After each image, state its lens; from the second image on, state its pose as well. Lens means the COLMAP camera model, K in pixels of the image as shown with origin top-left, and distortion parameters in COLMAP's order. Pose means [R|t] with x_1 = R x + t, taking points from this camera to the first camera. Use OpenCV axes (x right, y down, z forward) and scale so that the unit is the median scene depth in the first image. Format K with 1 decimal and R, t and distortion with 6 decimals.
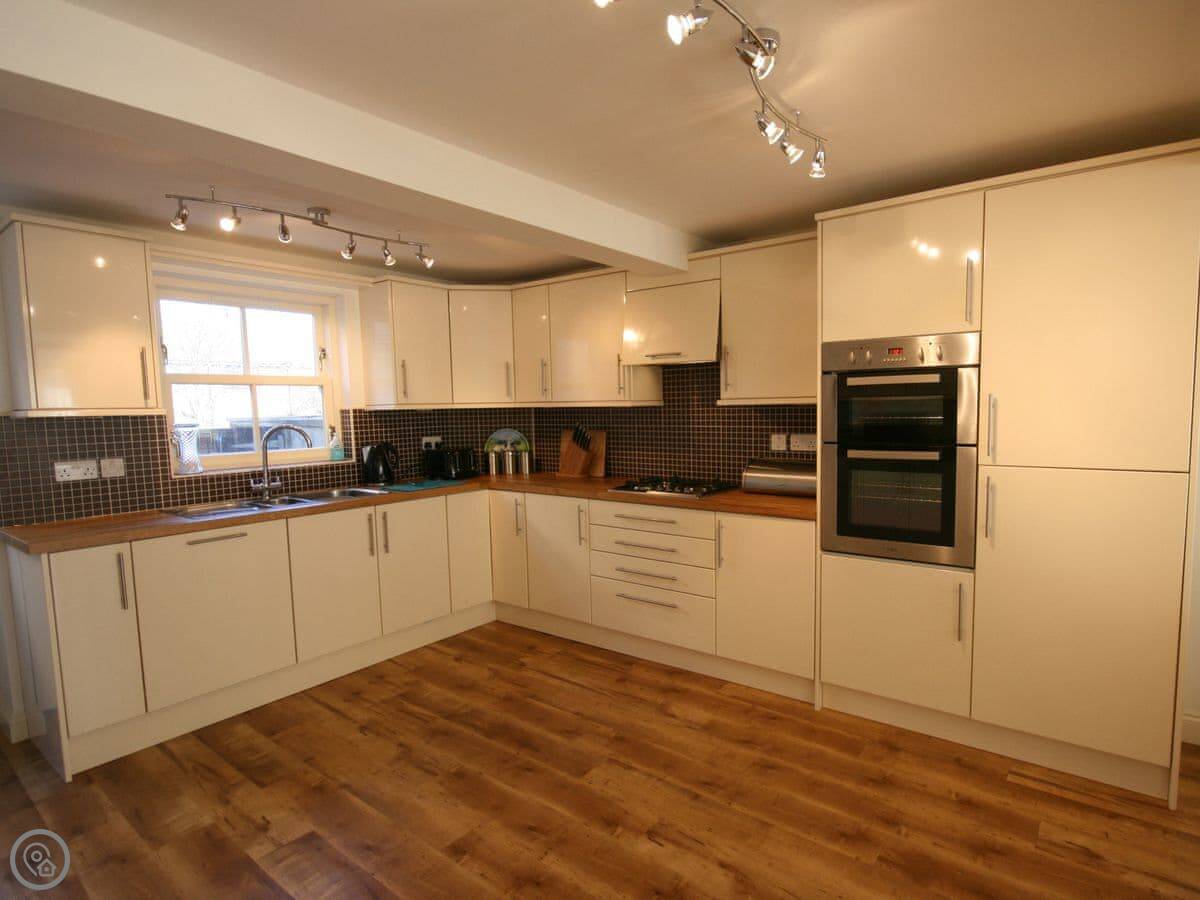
lens RADIAL K [[633.8, 0, 619.2], [0, 633.8, 458.6], [0, 0, 1]] dist [-0.002677, 0.000418]
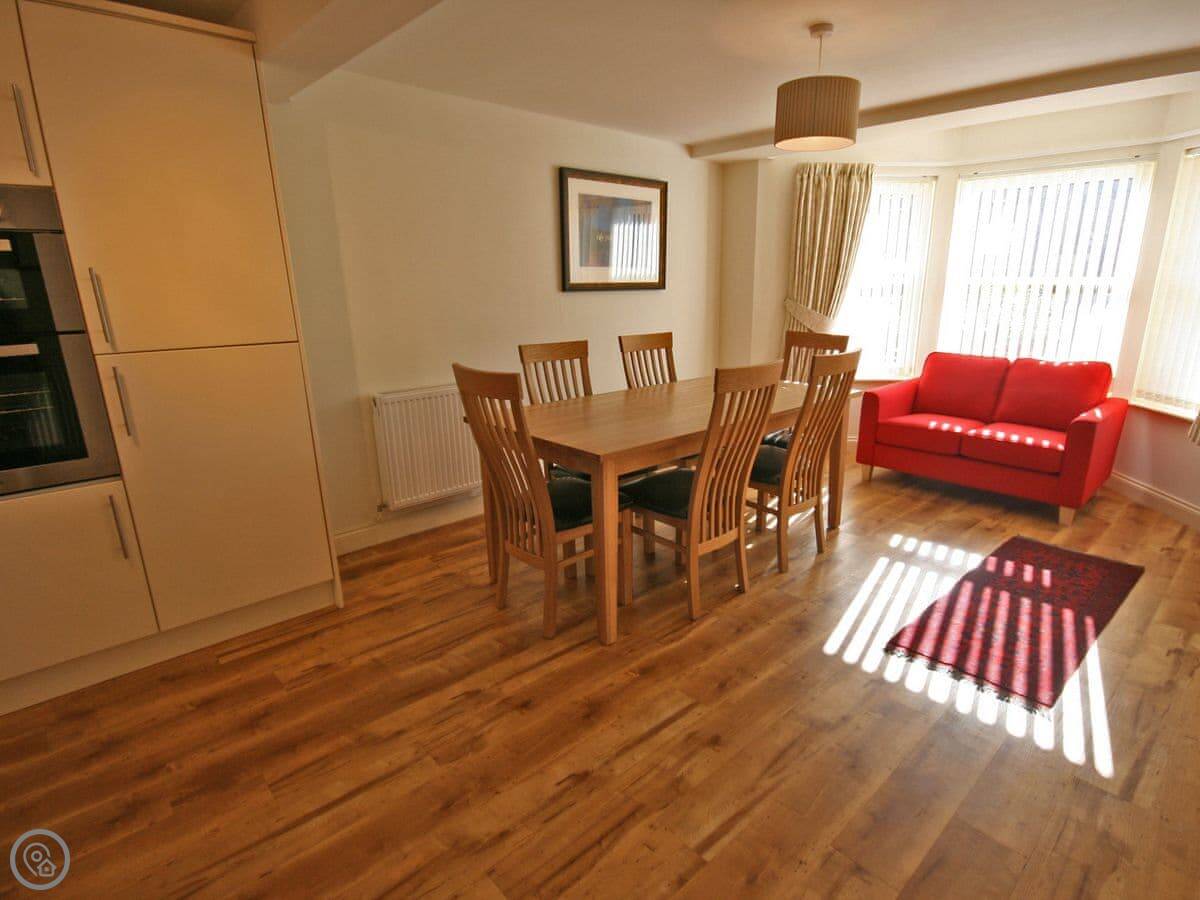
lens RADIAL K [[636.5, 0, 664.5], [0, 636.5, 462.6], [0, 0, 1]] dist [-0.005082, -0.001829]
pose [[0.123932, -0.255659, 0.958790, -0.141955], [0.085700, 0.965387, 0.246341, 0.004345], [-0.988583, 0.051639, 0.141552, 0.100062]]
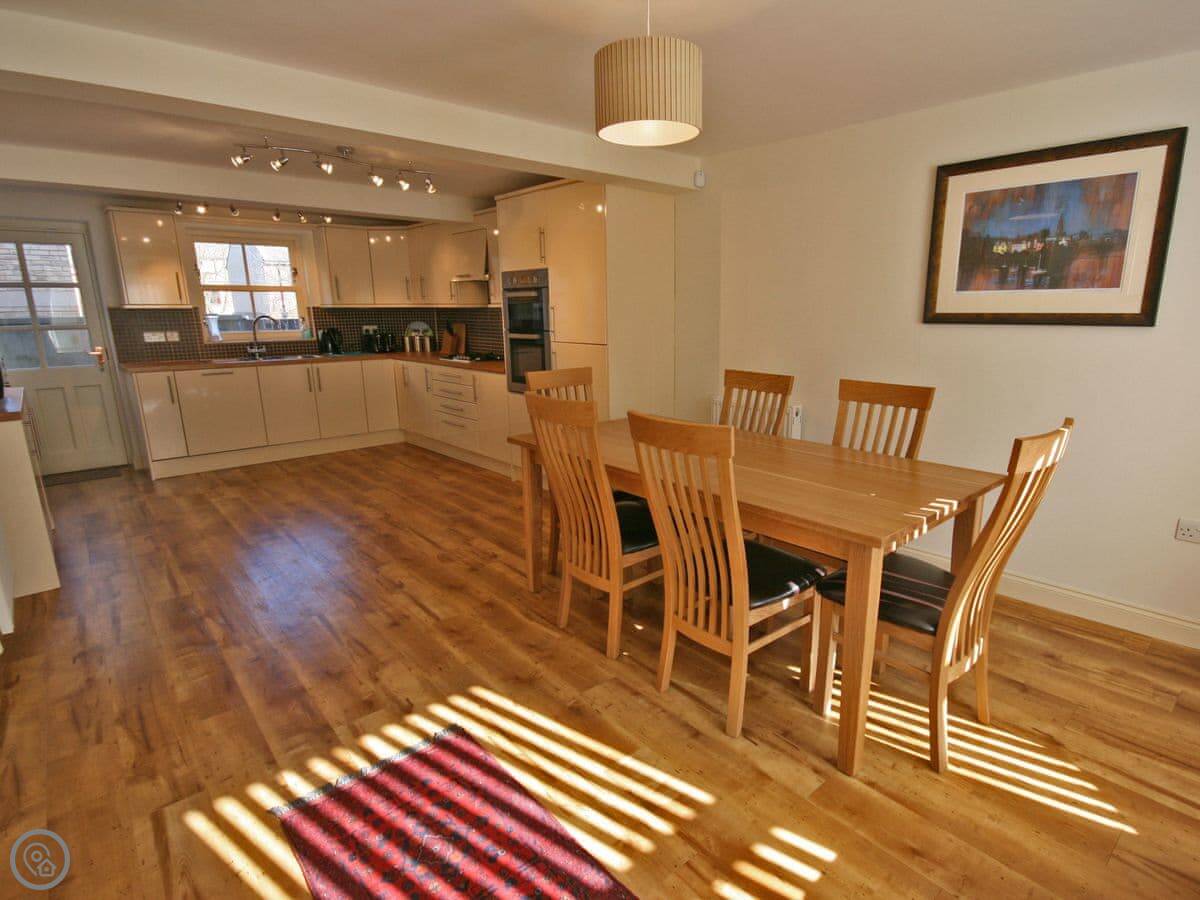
lens RADIAL K [[633.8, 0, 619.2], [0, 633.8, 458.6], [0, 0, 1]] dist [-0.002677, 0.000418]
pose [[0.981611, 0.057835, -0.181920, 0.846889], [-0.029513, 0.987520, 0.154701, 0.041049], [0.188597, -0.146487, 0.971068, -0.624200]]
